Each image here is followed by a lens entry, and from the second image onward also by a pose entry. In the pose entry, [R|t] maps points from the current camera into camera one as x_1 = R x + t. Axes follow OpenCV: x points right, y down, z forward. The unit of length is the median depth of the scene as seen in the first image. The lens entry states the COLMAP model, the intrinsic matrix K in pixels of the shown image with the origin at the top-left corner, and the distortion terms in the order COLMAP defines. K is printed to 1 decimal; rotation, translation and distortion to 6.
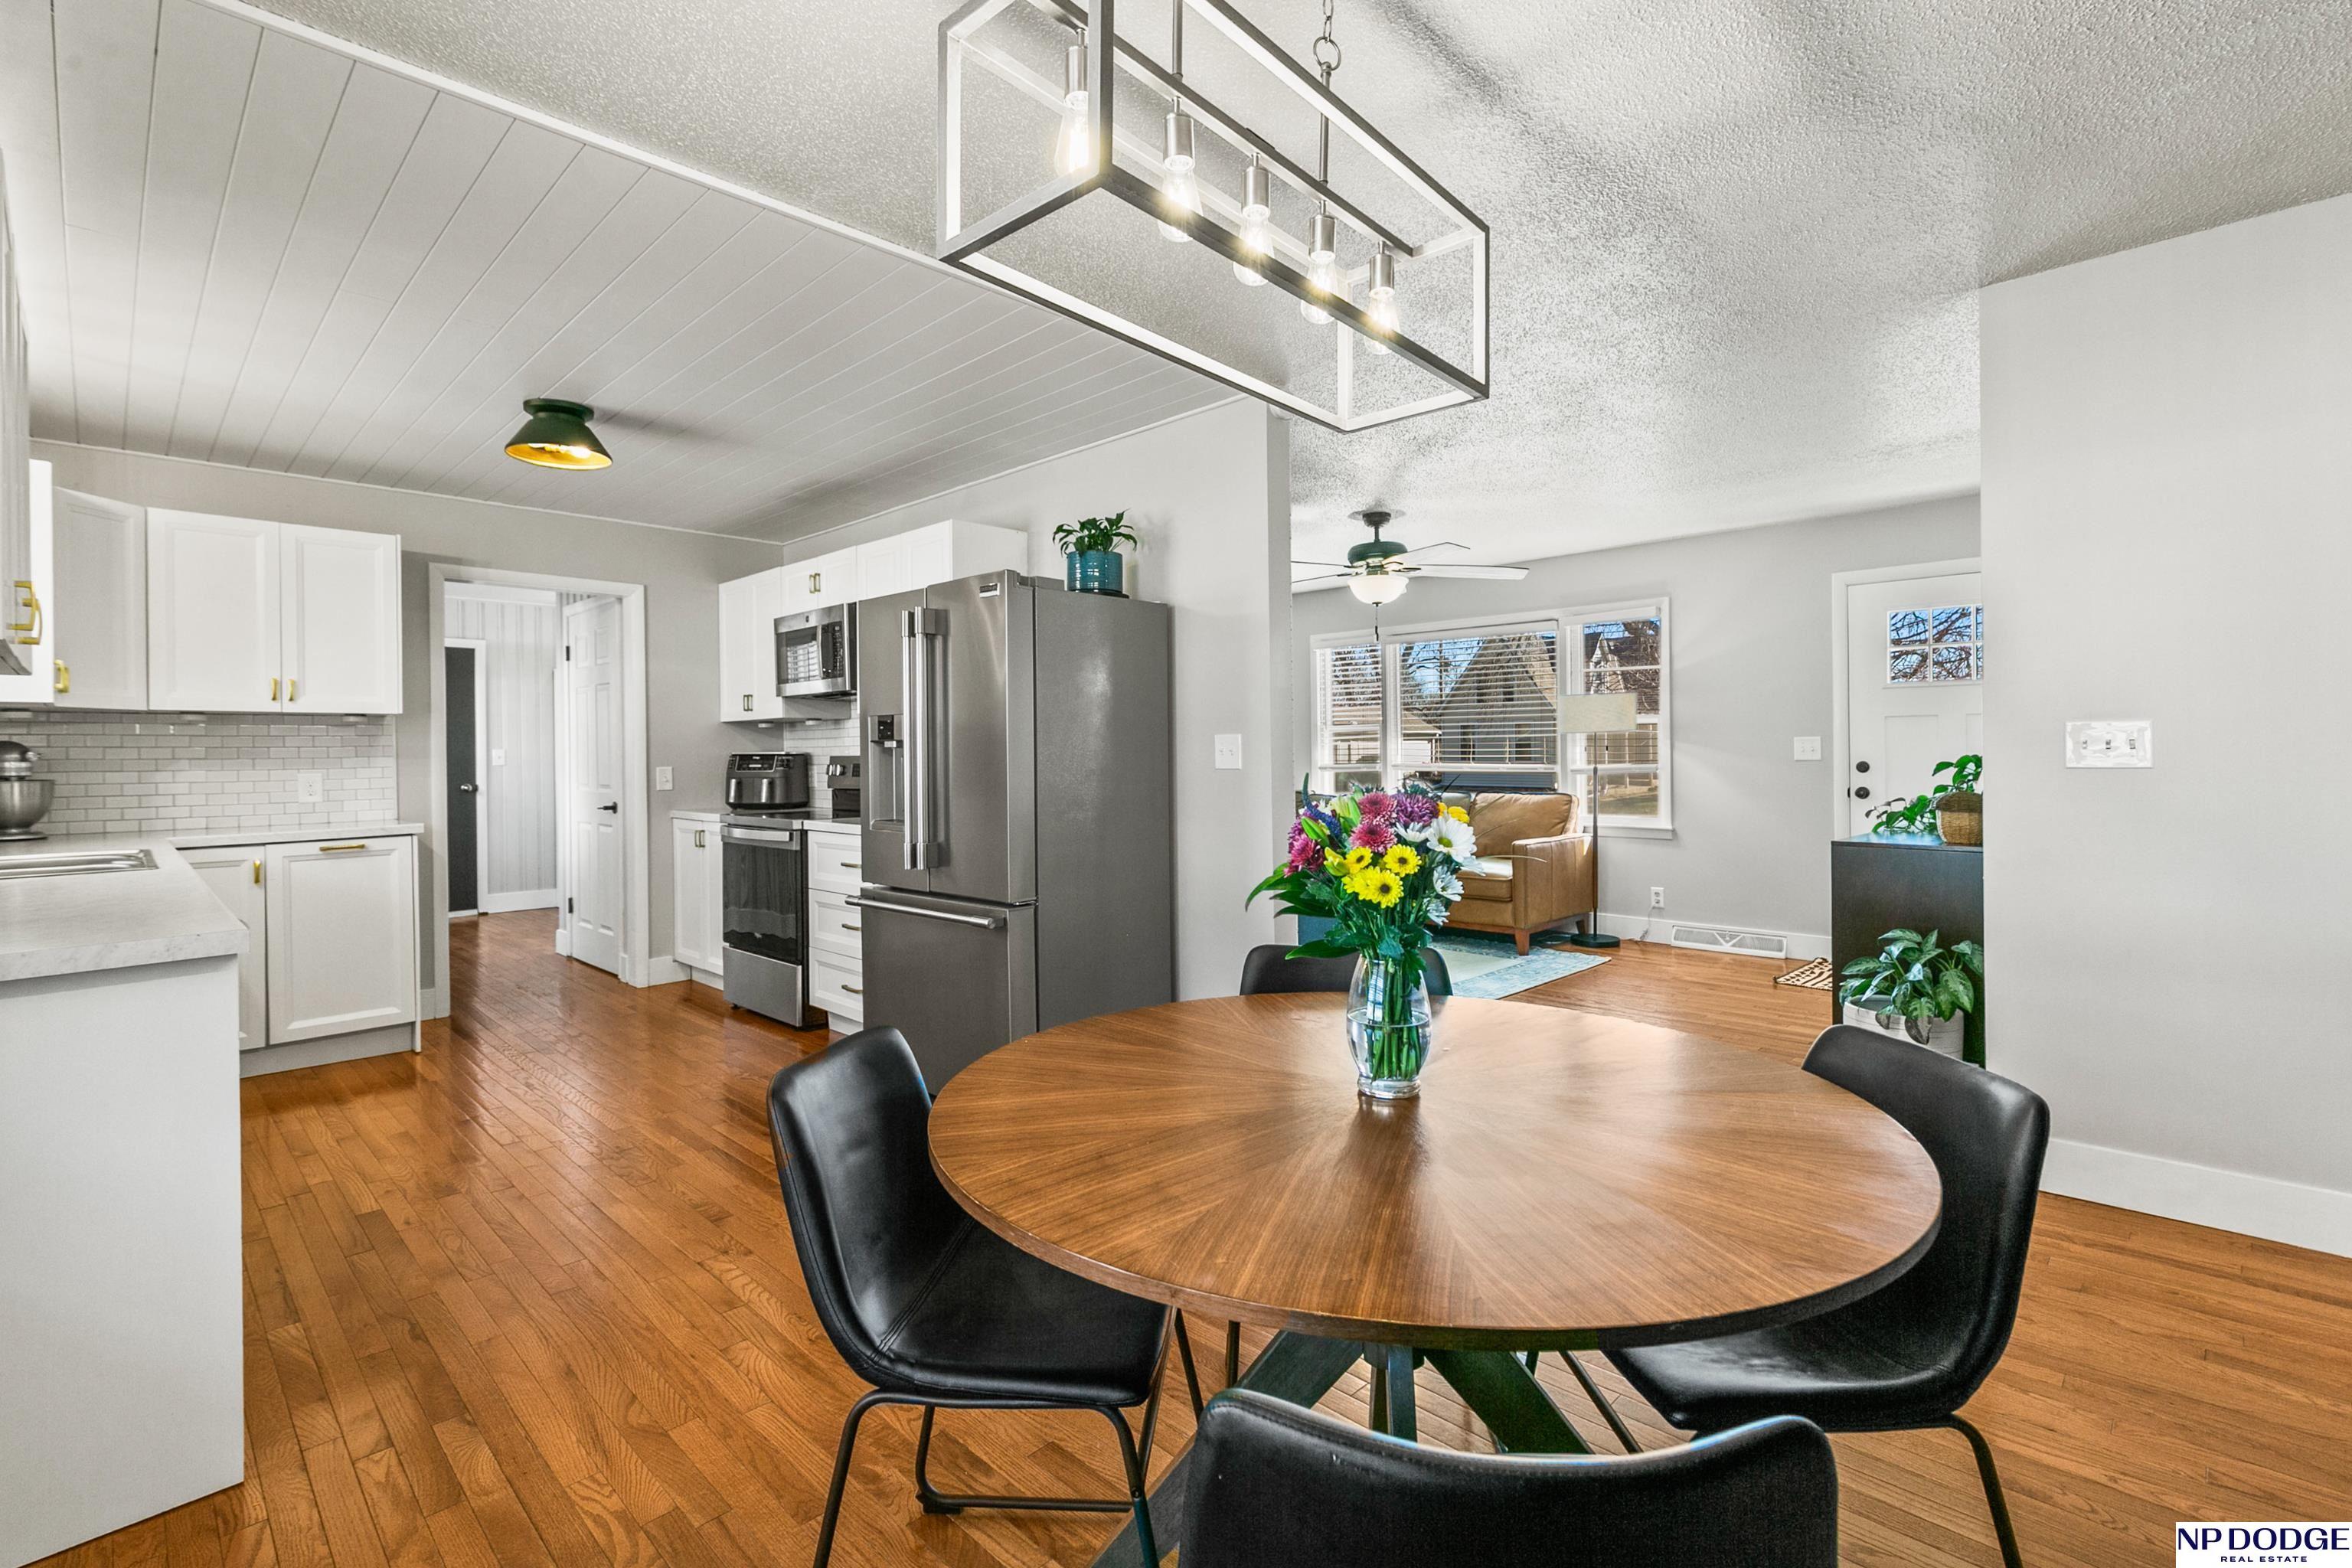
lens RADIAL K [[1066.4, 0, 1189.0], [0, 1066.4, 752.9], [0, 0, 1]] dist [0.003710, -0.002148]
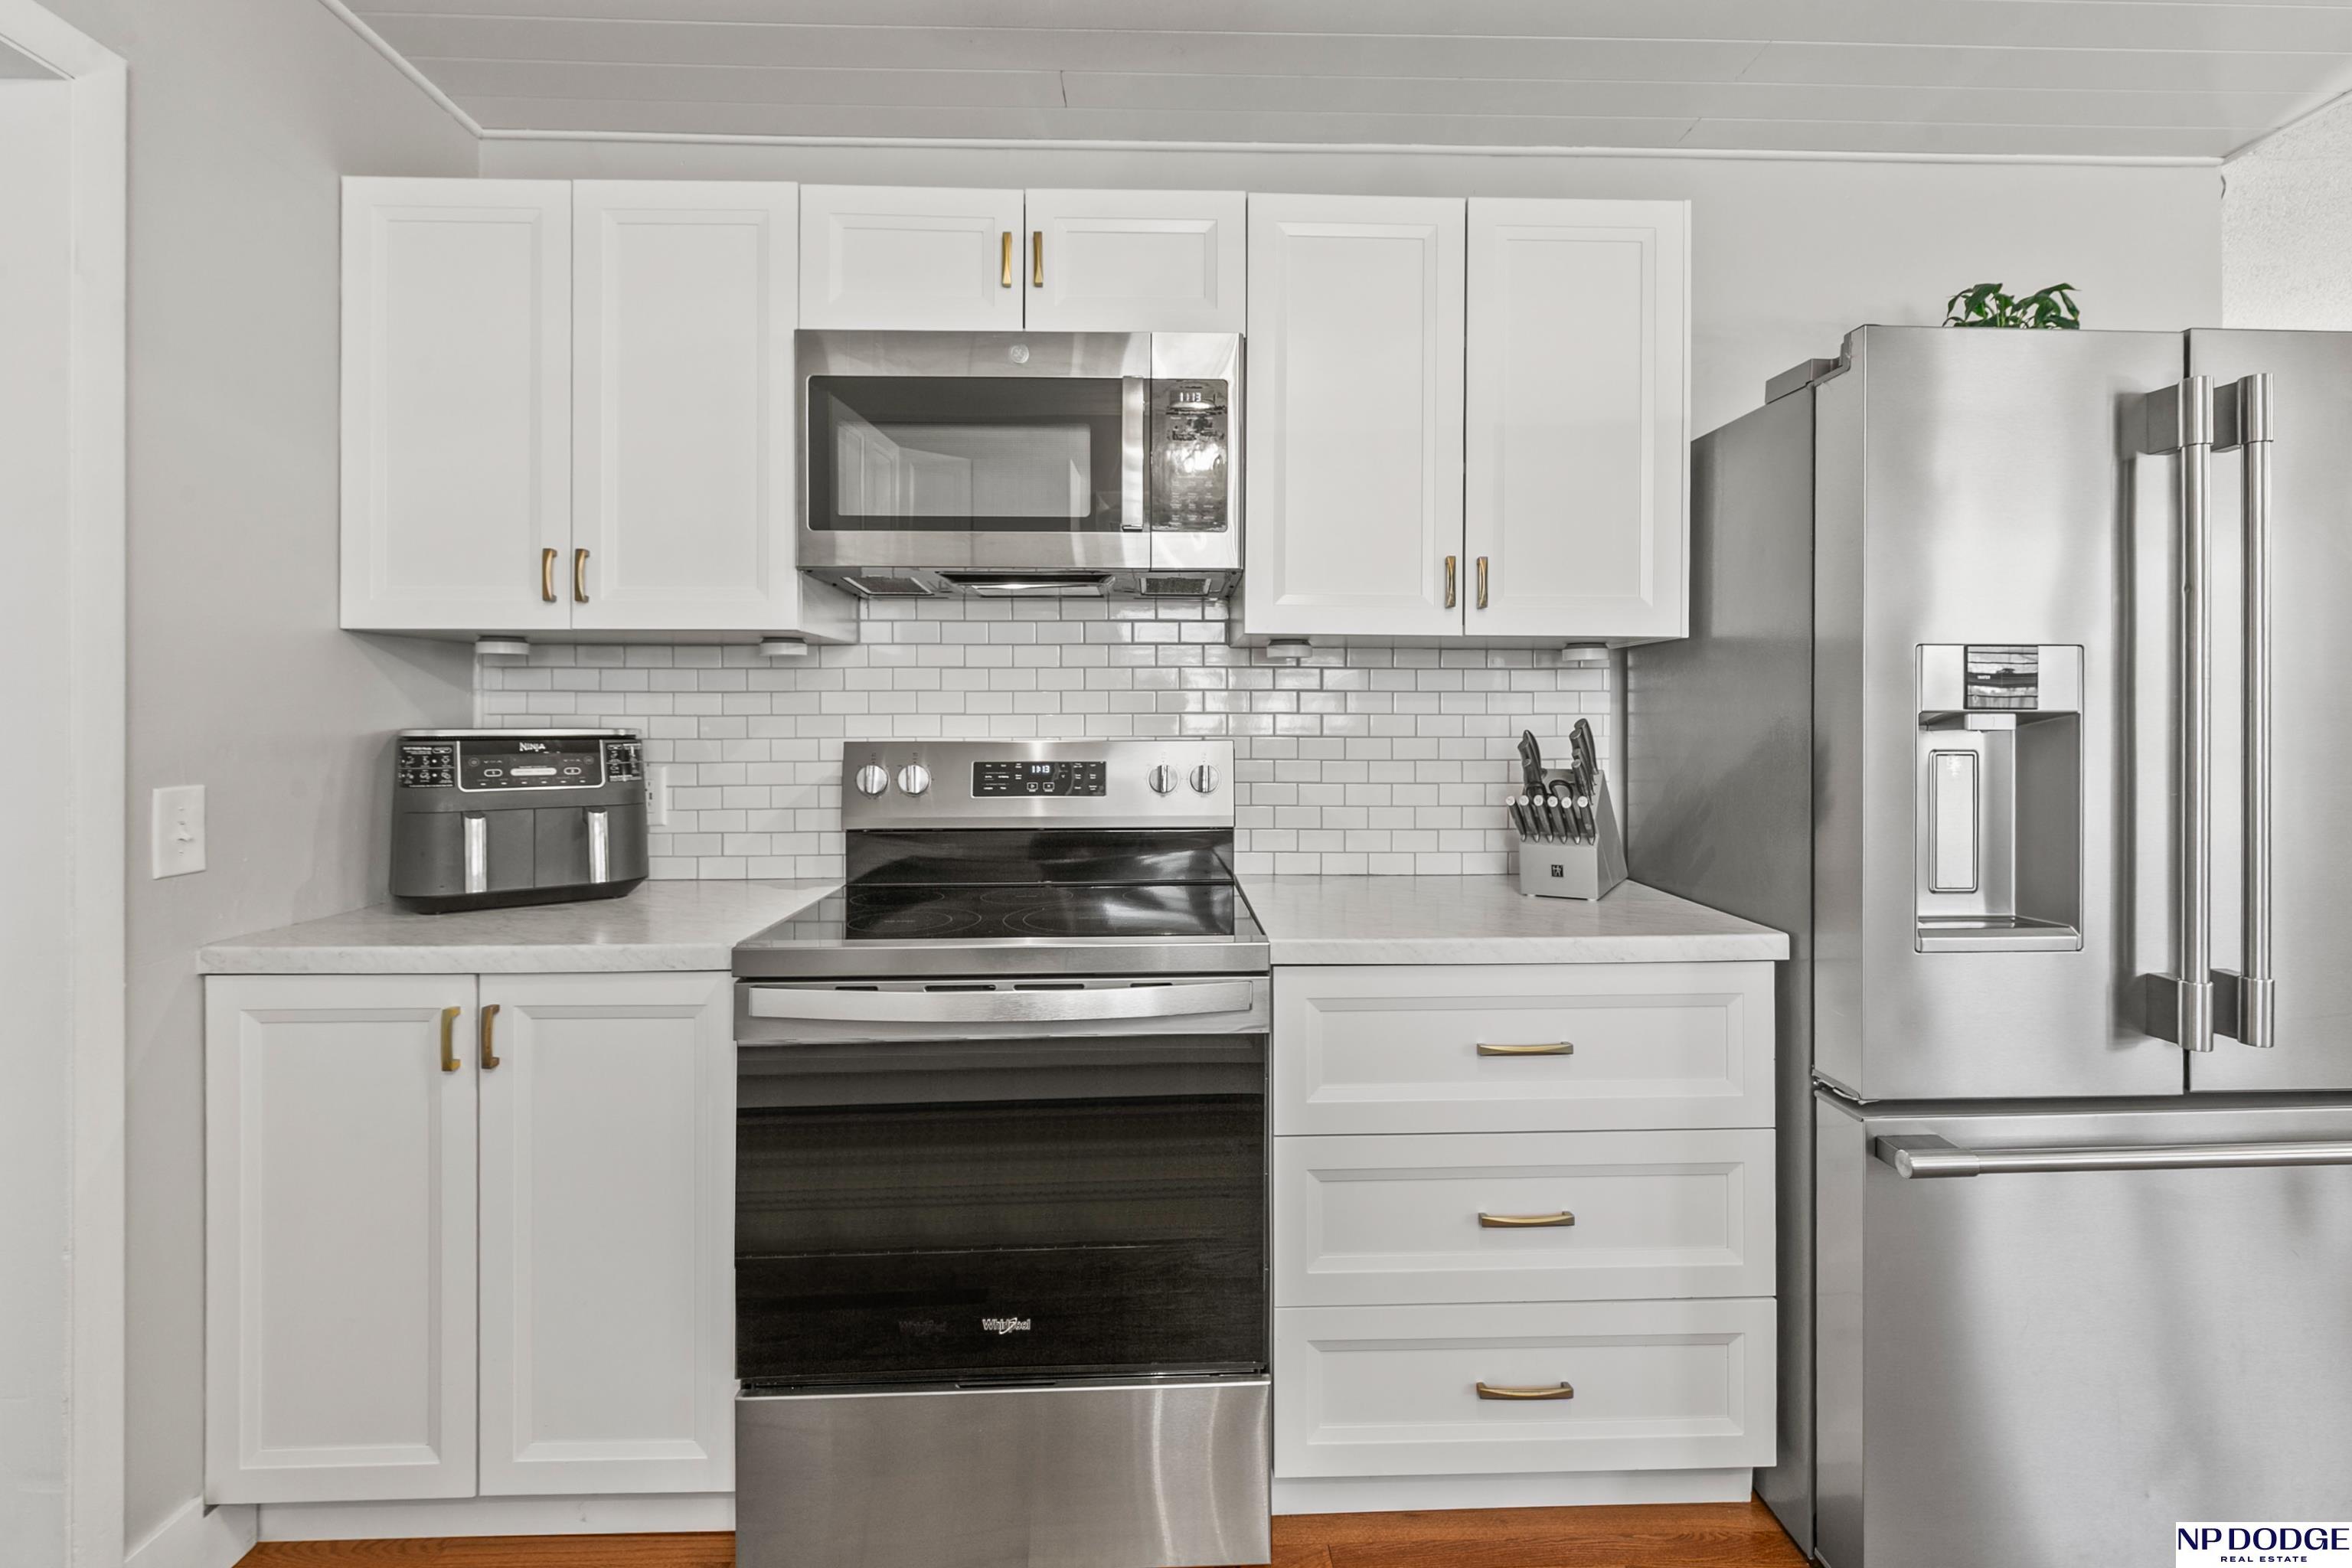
lens RADIAL K [[1066.4, 0, 1169.7], [0, 1066.4, 716.0], [0, 0, 1]] dist [0.003710, -0.002148]
pose [[0.692317, 0.011680, 0.721499, -0.534257], [-0.006556, 0.999930, -0.009896, -0.003287], [-0.721564, 0.002121, 0.692345, 0.670950]]
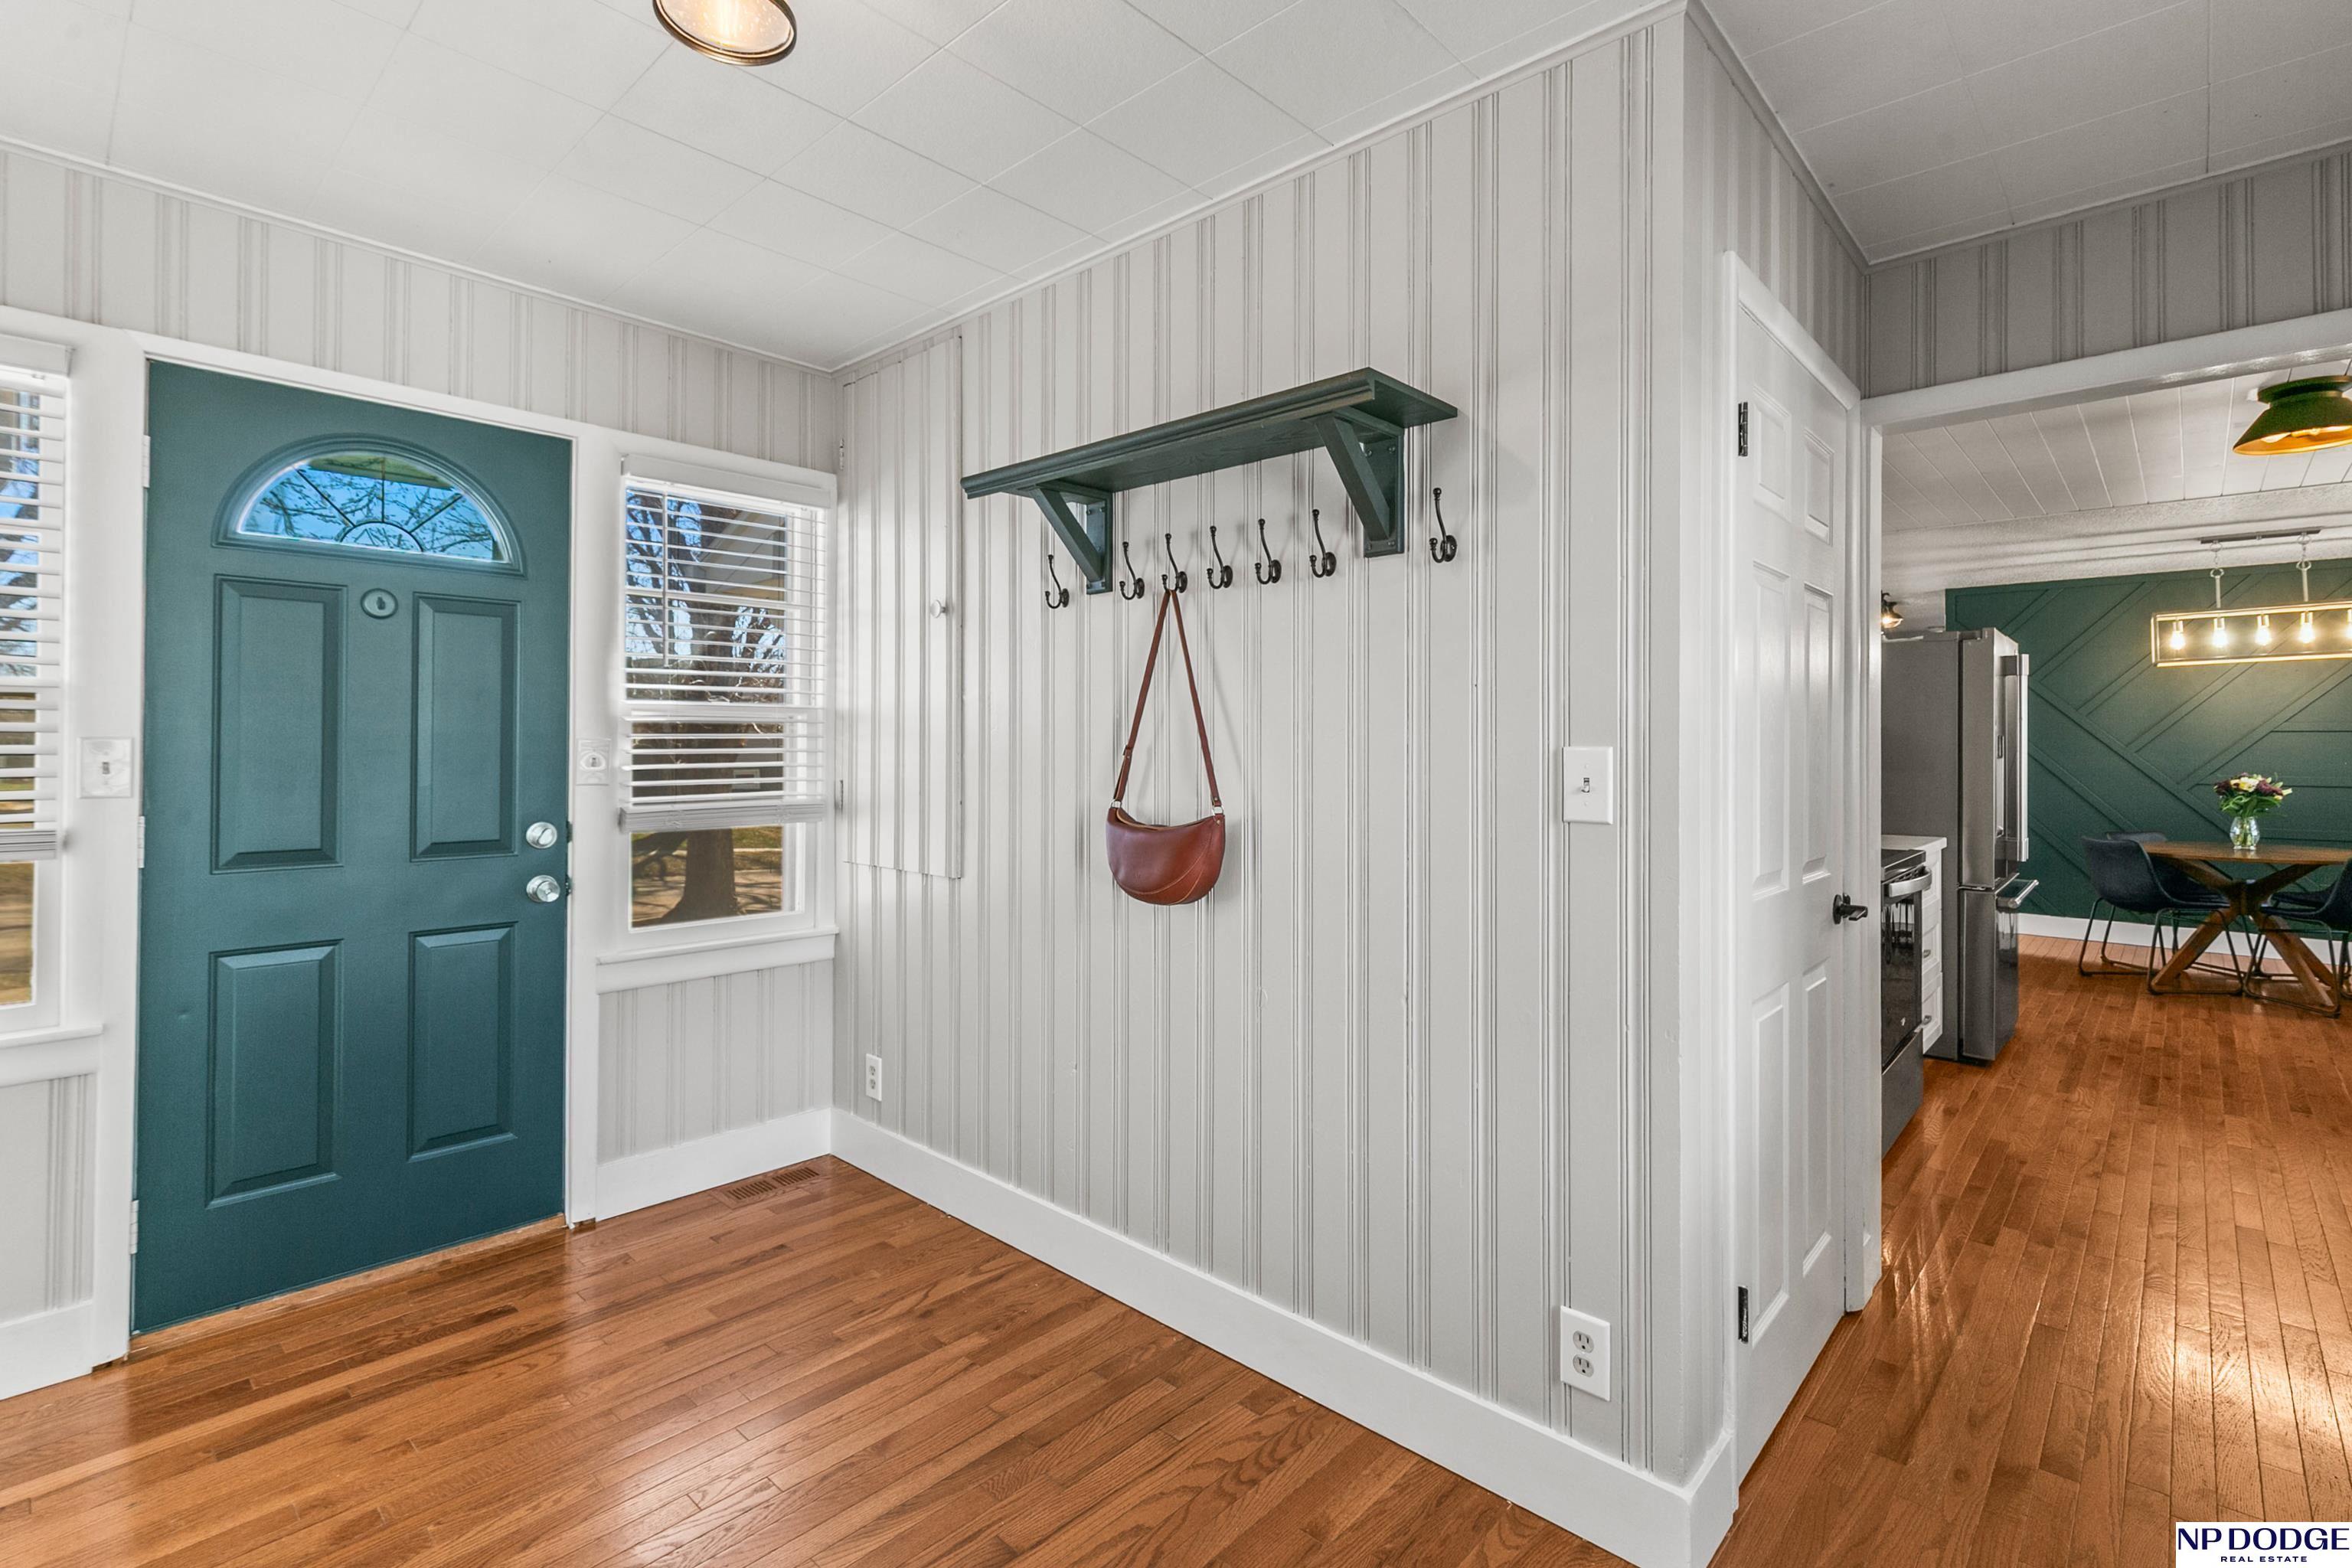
lens RADIAL K [[1066.4, 0, 1184.3], [0, 1066.4, 746.4], [0, 0, 1]] dist [0.003710, -0.002148]
pose [[-0.033297, 0.017640, 0.999290, -0.984575], [-0.004720, 0.999830, -0.017806, 0.000282], [-0.999434, -0.005310, -0.033208, 1.344300]]
